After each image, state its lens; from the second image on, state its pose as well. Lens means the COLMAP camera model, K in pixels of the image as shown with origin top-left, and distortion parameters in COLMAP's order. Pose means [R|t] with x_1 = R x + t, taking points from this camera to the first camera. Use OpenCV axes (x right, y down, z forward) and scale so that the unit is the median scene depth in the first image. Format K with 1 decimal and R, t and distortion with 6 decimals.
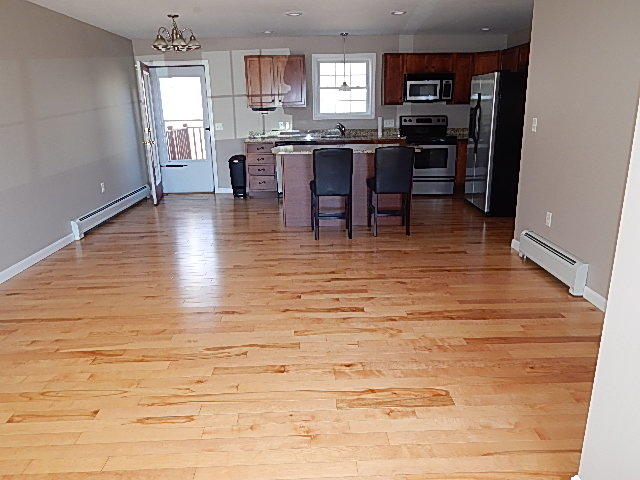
lens RADIAL K [[461.4, 0, 316.5], [0, 461.4, 237.6], [0, 0, 1]] dist [0.006564, -0.044900]
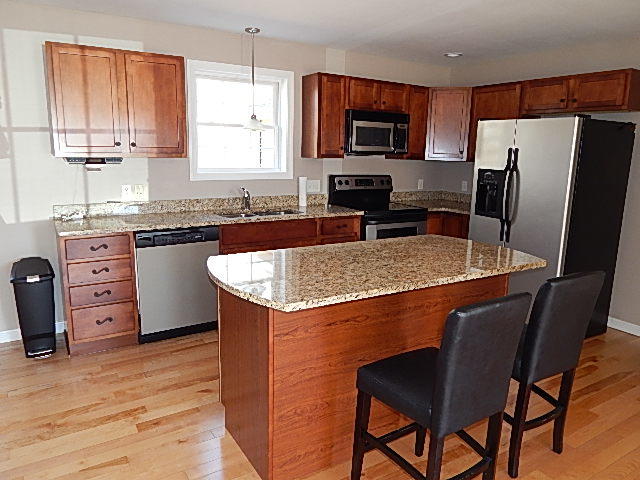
lens RADIAL K [[461.4, 0, 316.5], [0, 461.4, 237.6], [0, 0, 1]] dist [0.006564, -0.044900]
pose [[0.867337, -0.059337, 0.494172, -0.154729], [0.101958, 0.992995, -0.059718, -0.149878], [-0.487166, 0.102180, 0.867311, 0.494528]]
